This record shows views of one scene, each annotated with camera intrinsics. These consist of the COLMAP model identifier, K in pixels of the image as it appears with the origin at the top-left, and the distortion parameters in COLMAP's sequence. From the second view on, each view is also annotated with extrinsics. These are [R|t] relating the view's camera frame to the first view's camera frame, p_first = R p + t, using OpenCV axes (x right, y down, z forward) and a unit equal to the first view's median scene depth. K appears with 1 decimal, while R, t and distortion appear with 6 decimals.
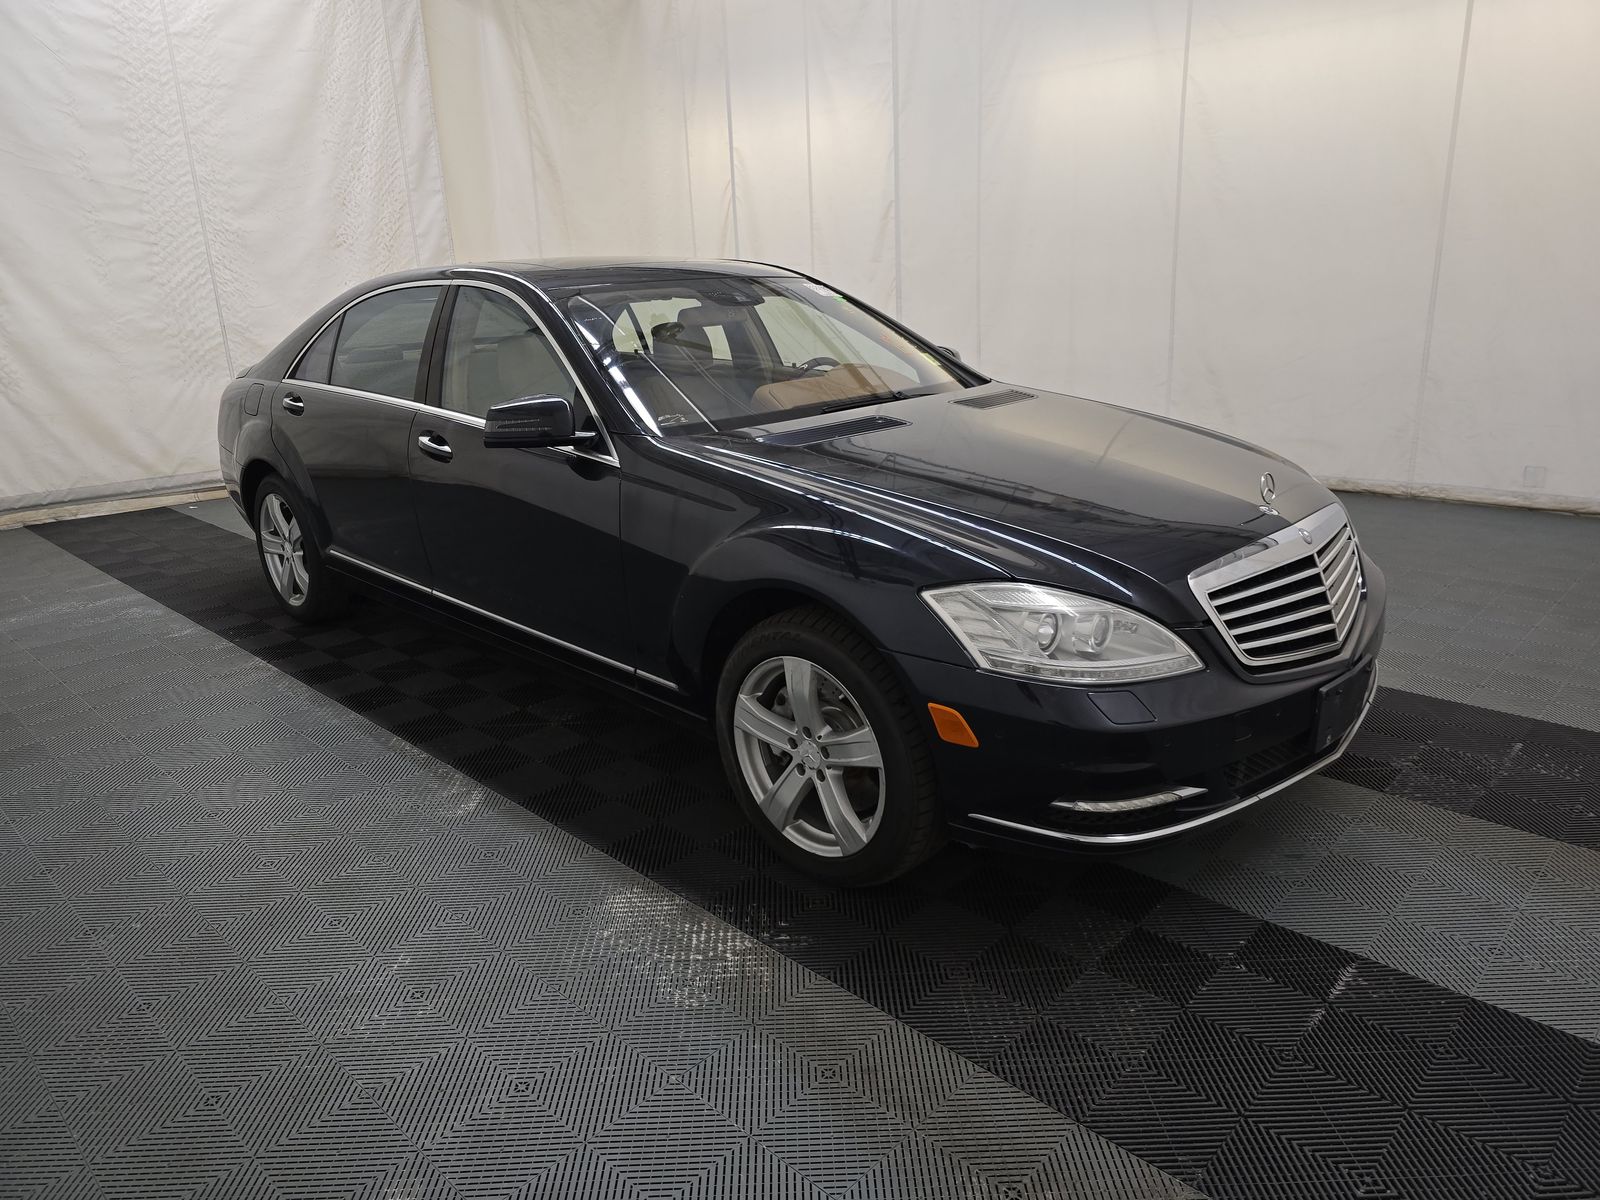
lens RADIAL K [[1064.5, 0, 802.2], [0, 1064.5, 597.7], [0, 0, 1]] dist [0.020870, -0.024782]
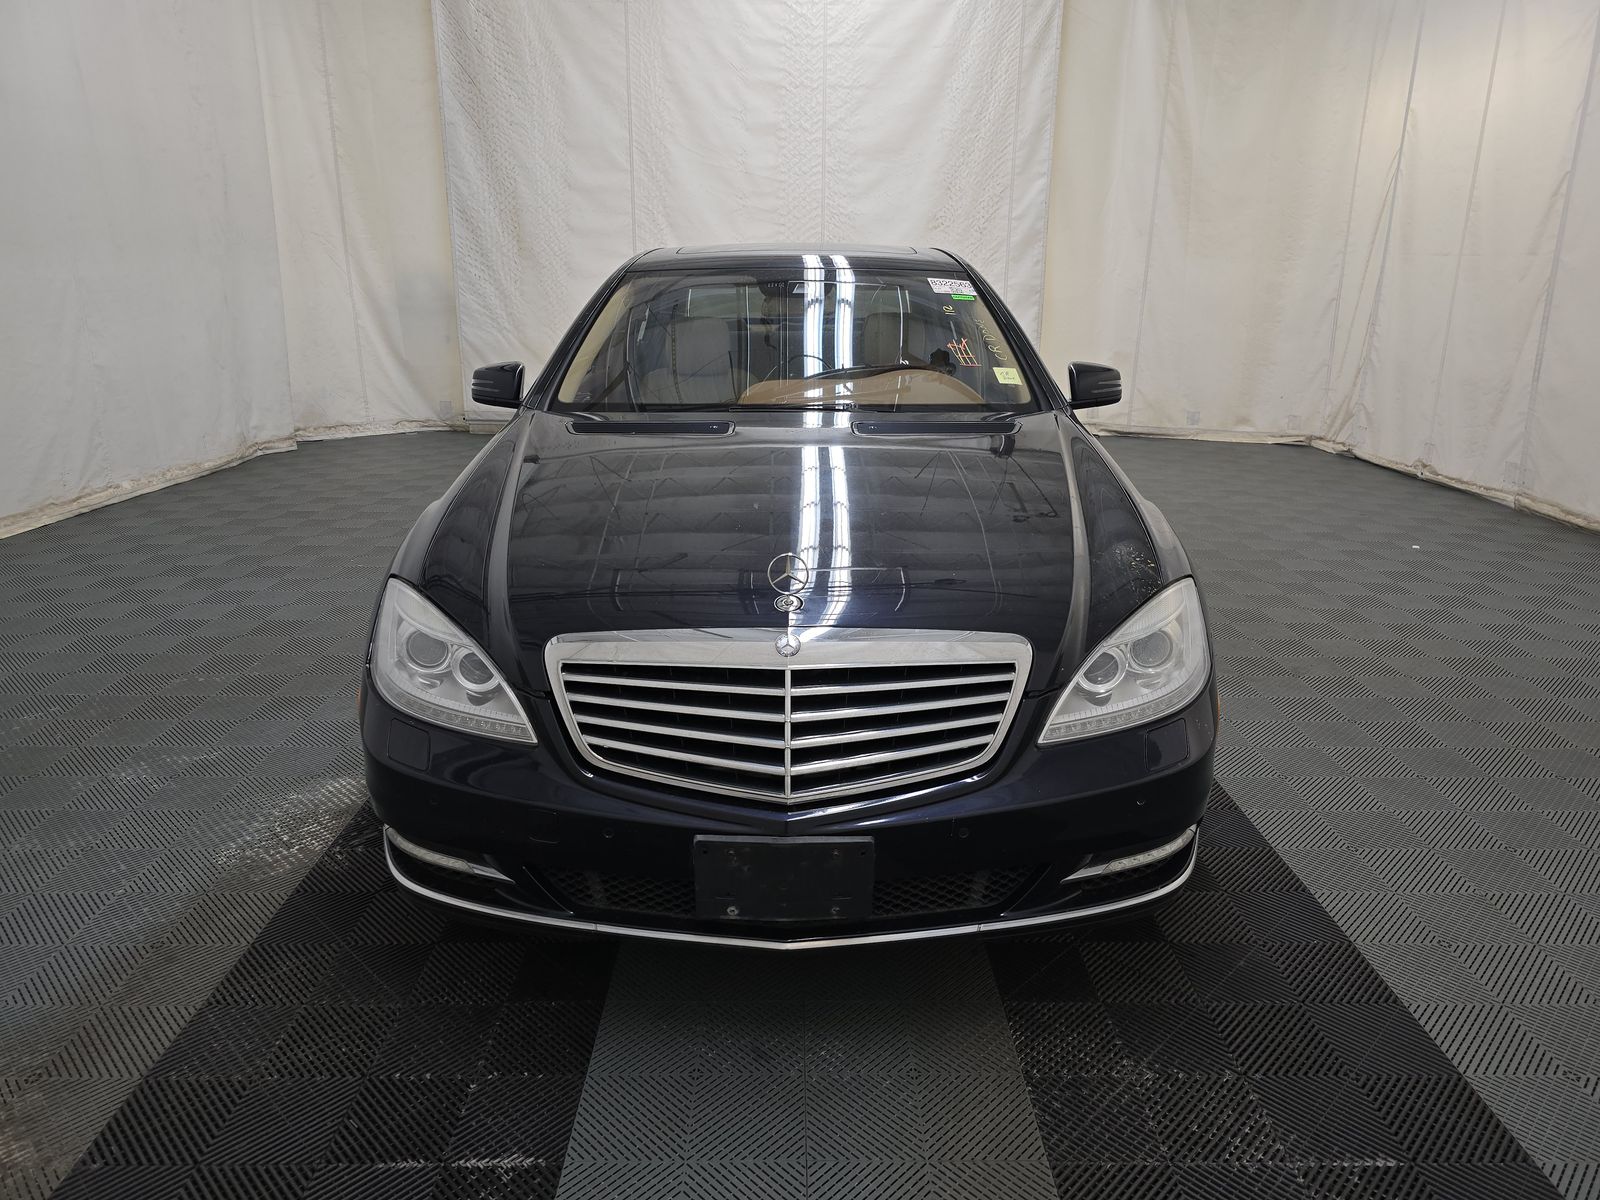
lens RADIAL K [[1064.5, 0, 807.6], [0, 1064.5, 603.3], [0, 0, 1]] dist [0.020870, -0.024782]
pose [[0.700351, 0.246511, -0.669881, 0.332504], [-0.231258, 0.966216, 0.113783, -0.059123], [0.675299, 0.075227, 0.733698, 0.160110]]
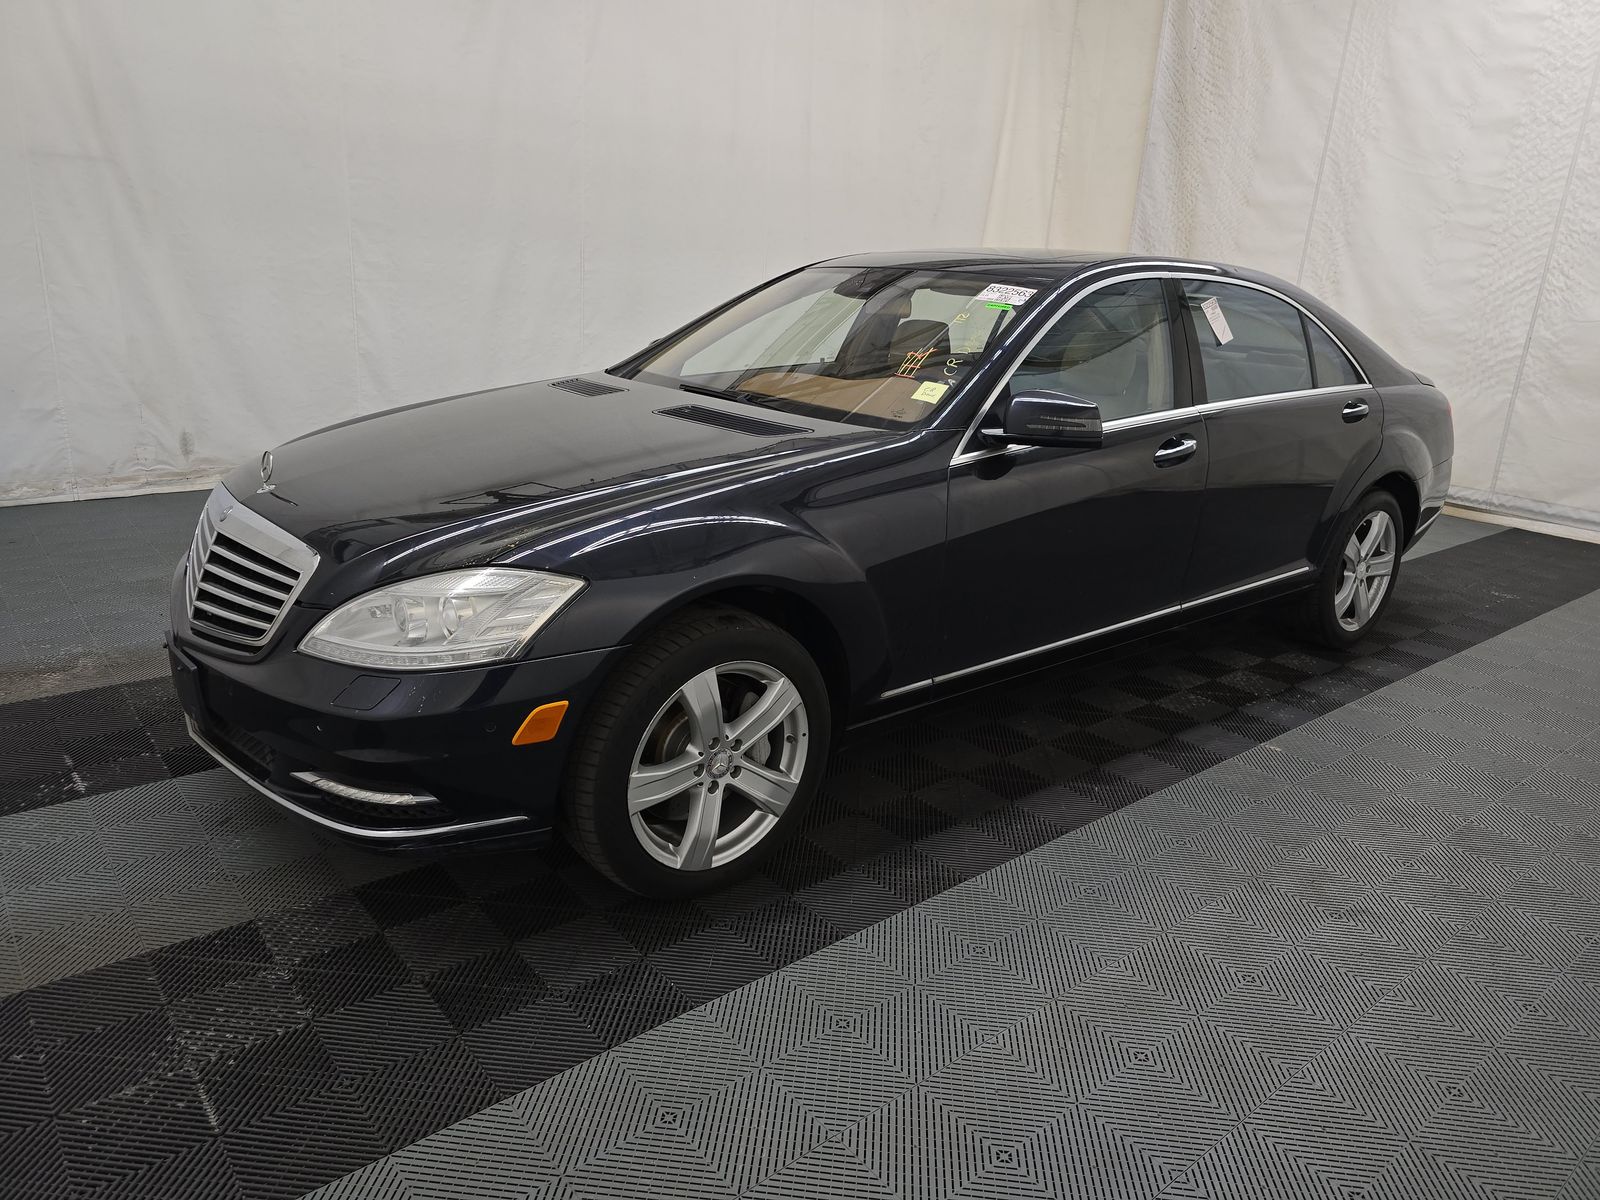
lens RADIAL K [[1064.5, 0, 772.7], [0, 1064.5, 591.6], [0, 0, 1]] dist [0.020870, -0.024782]
pose [[-0.128009, 0.309612, -0.942207, 0.465117], [-0.326847, 0.883780, 0.334819, -0.166730], [0.936368, 0.350818, -0.011936, 0.517440]]
